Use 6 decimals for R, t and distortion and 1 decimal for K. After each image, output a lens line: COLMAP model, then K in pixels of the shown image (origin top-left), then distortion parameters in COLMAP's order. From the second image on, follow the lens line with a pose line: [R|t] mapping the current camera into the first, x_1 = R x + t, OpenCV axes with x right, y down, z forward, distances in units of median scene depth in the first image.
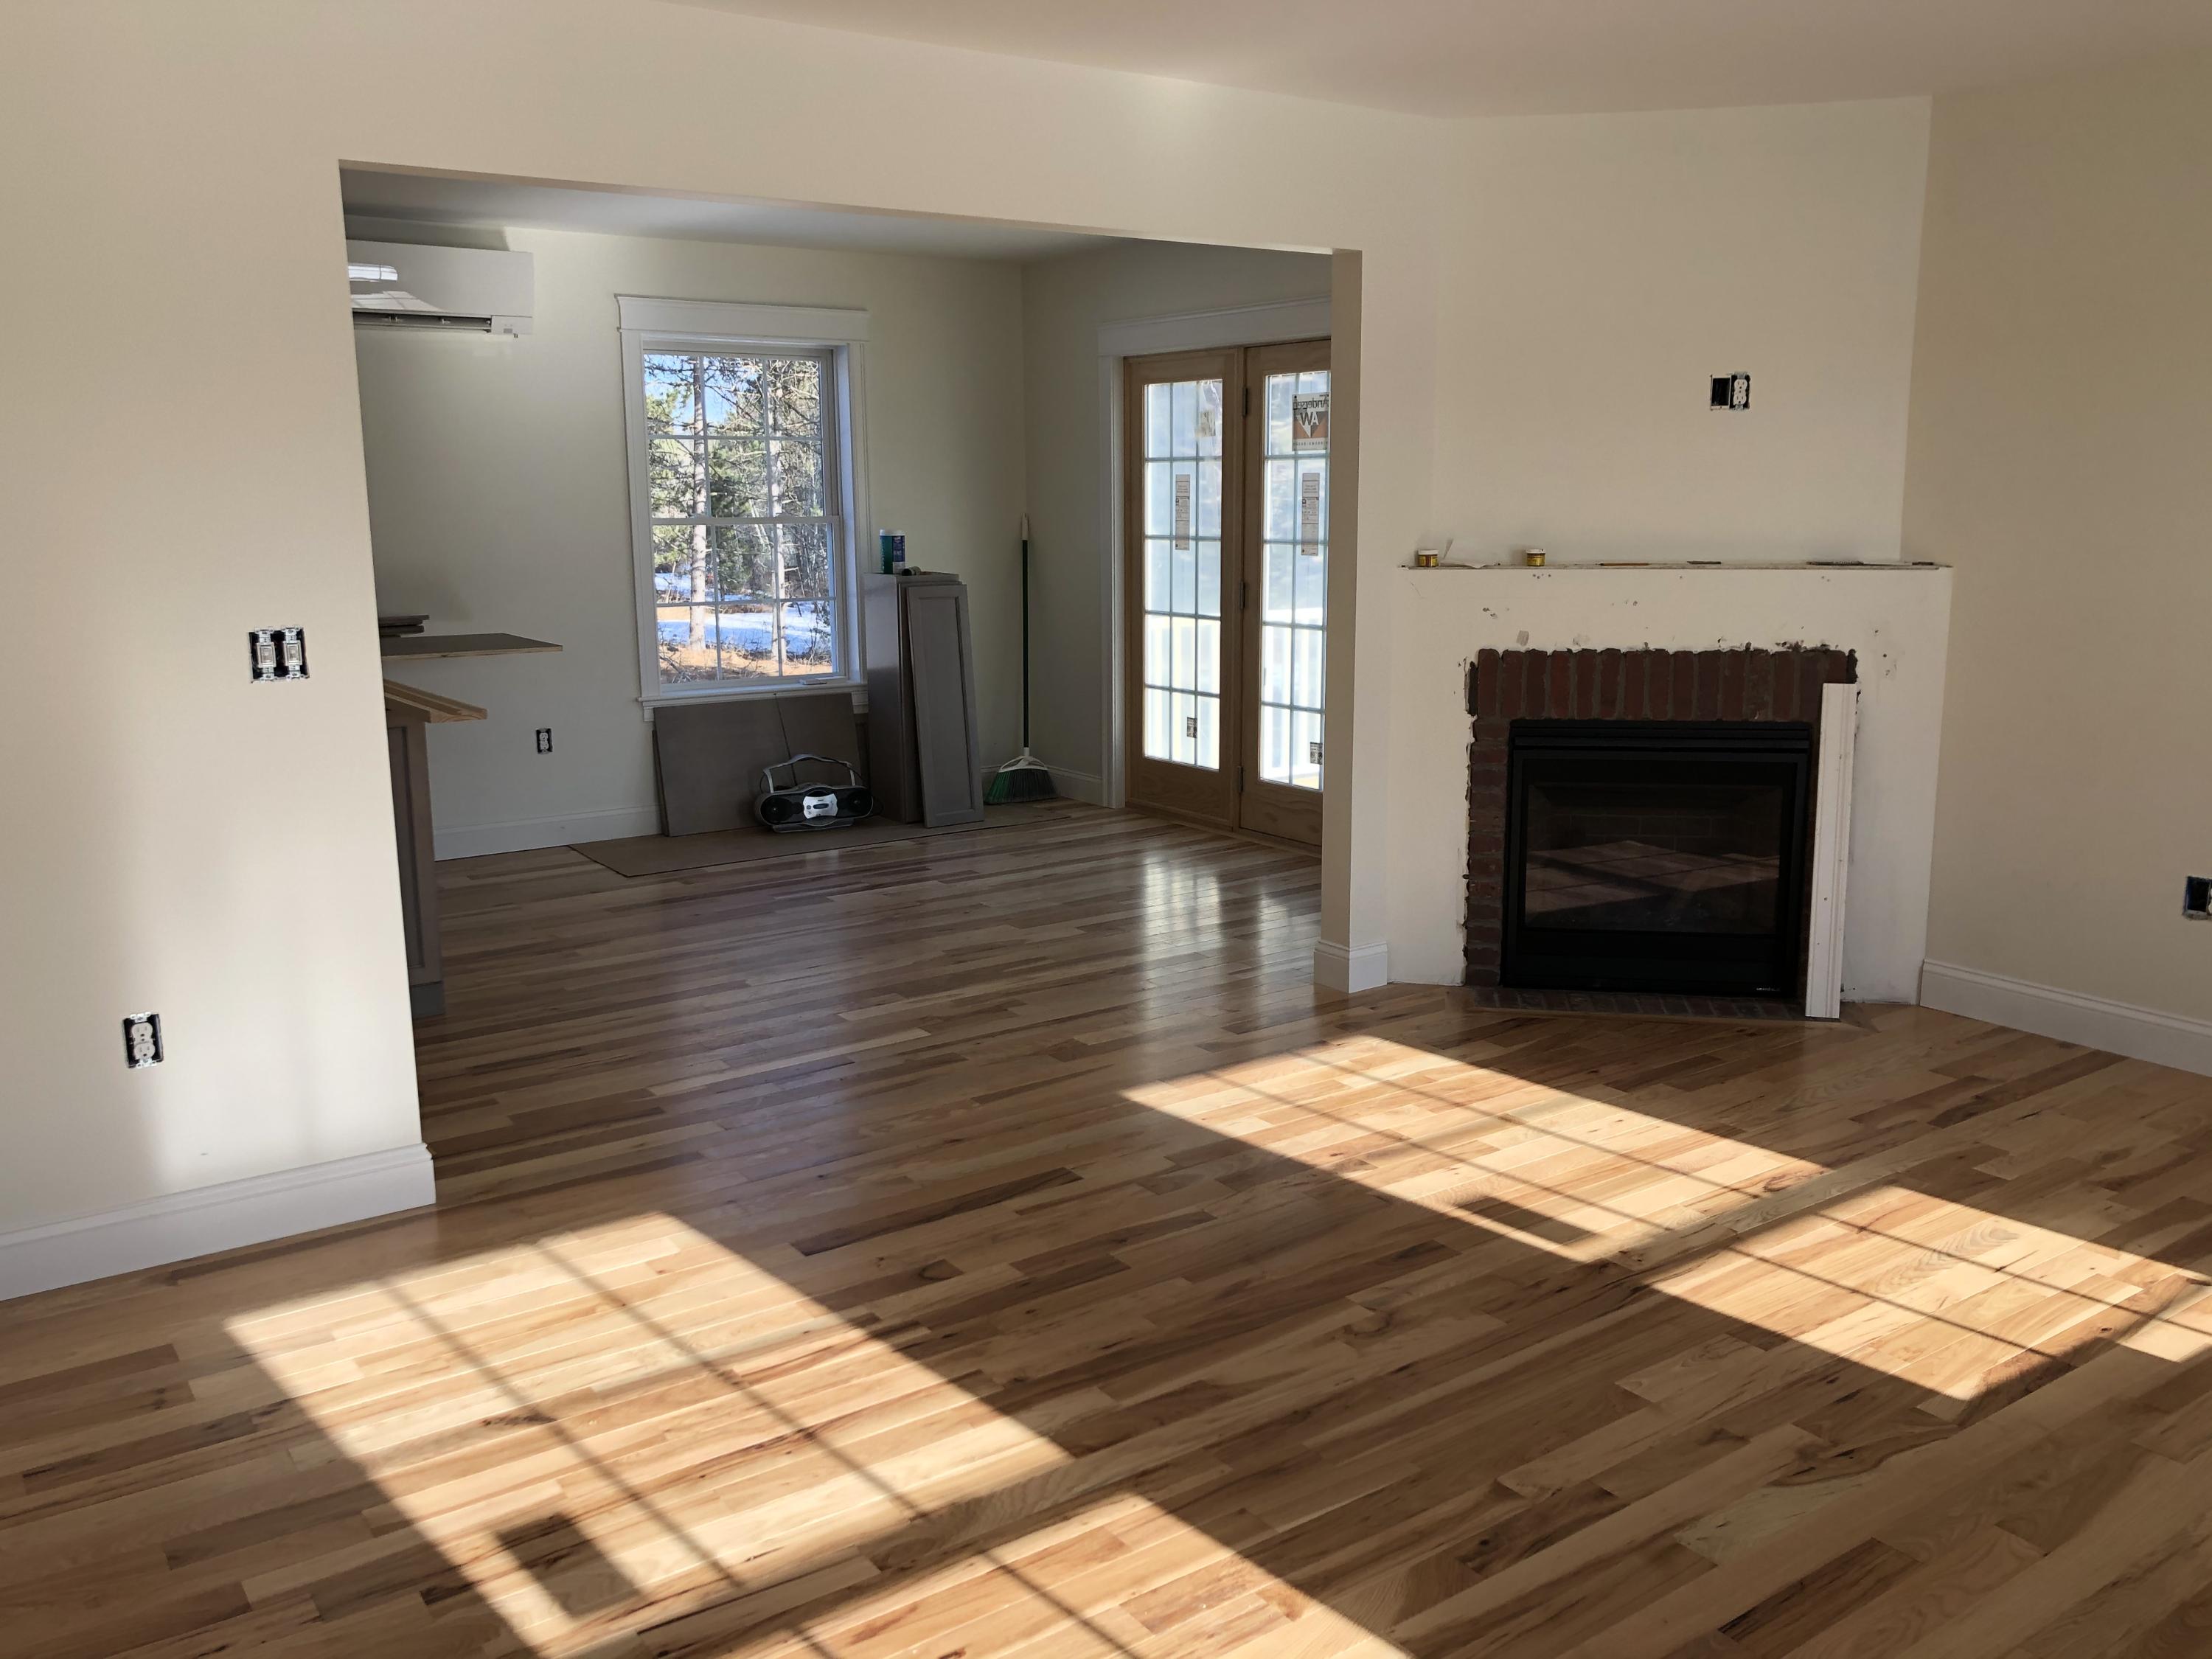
lens RADIAL K [[1814.4, 0, 1109.8], [0, 1814.4, 821.2], [0, 0, 1]] dist [0.039001, -0.030781]
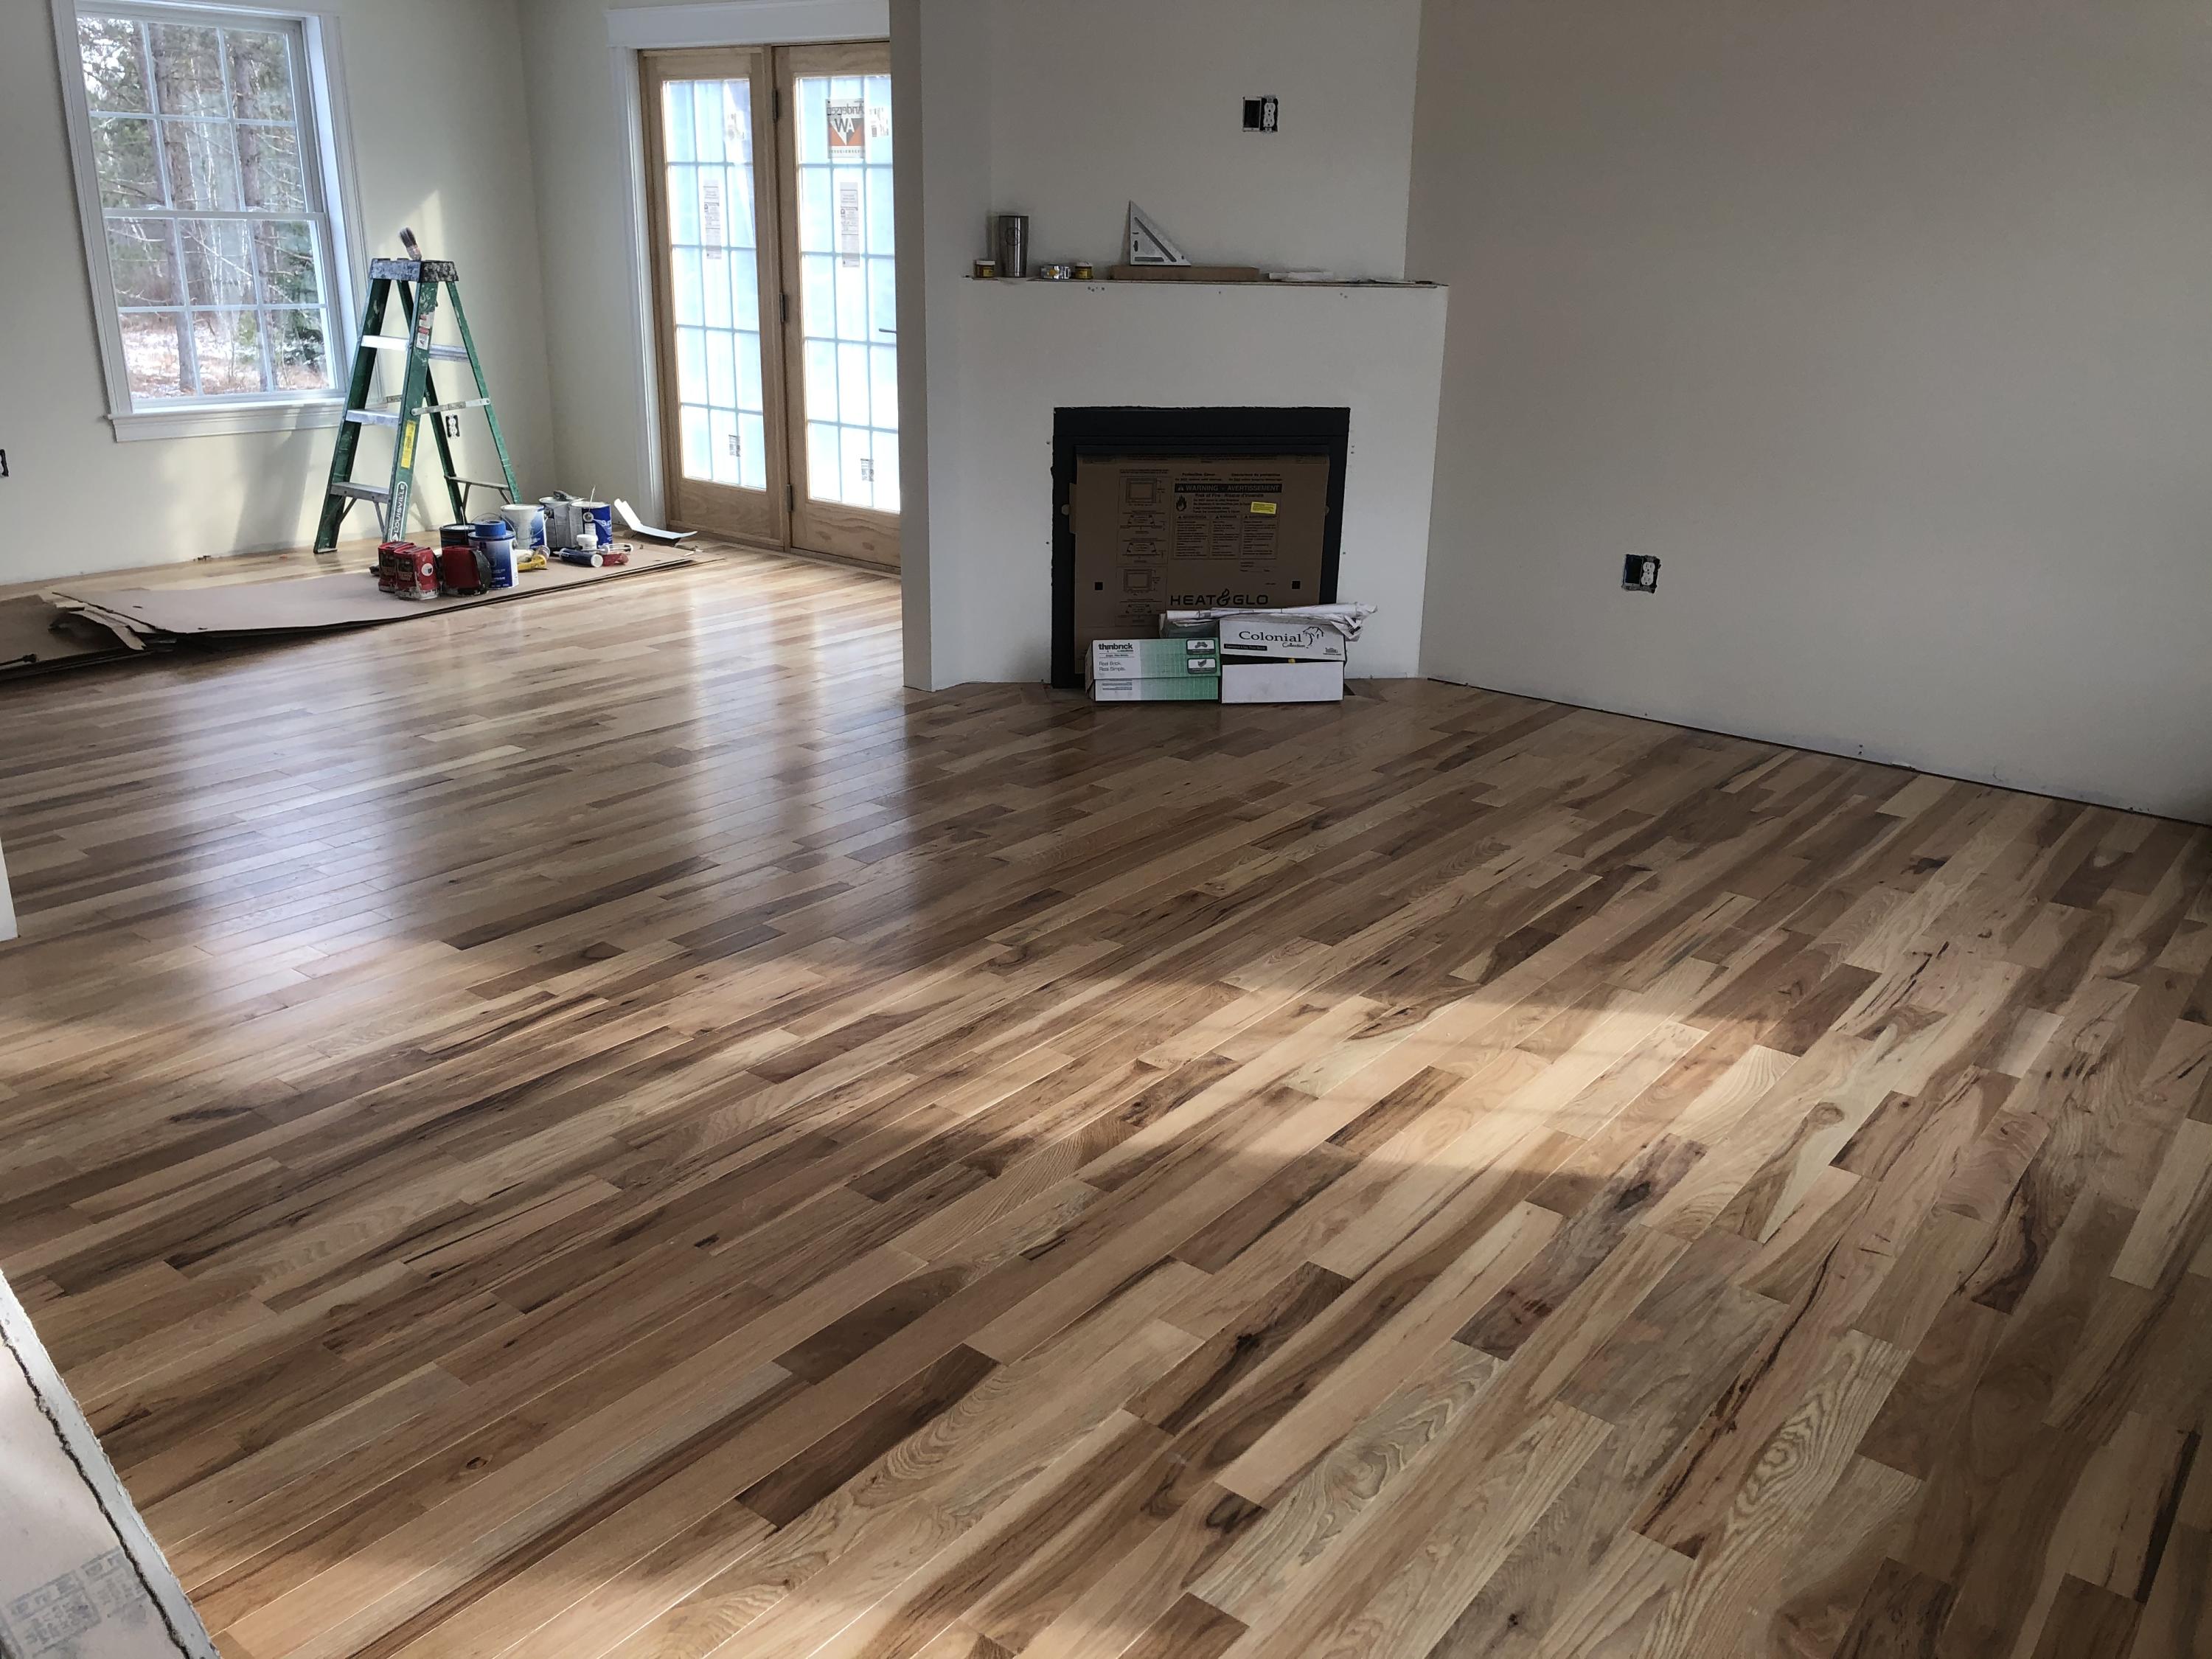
lens RADIAL K [[1814.4, 0, 1108.6], [0, 1814.4, 834.3], [0, 0, 1]] dist [0.039001, -0.030781]
pose [[0.959531, -0.066927, 0.273535, -0.082407], [0.025677, 0.988094, 0.151691, 0.022948], [-0.280431, -0.138528, 0.949825, -0.070208]]
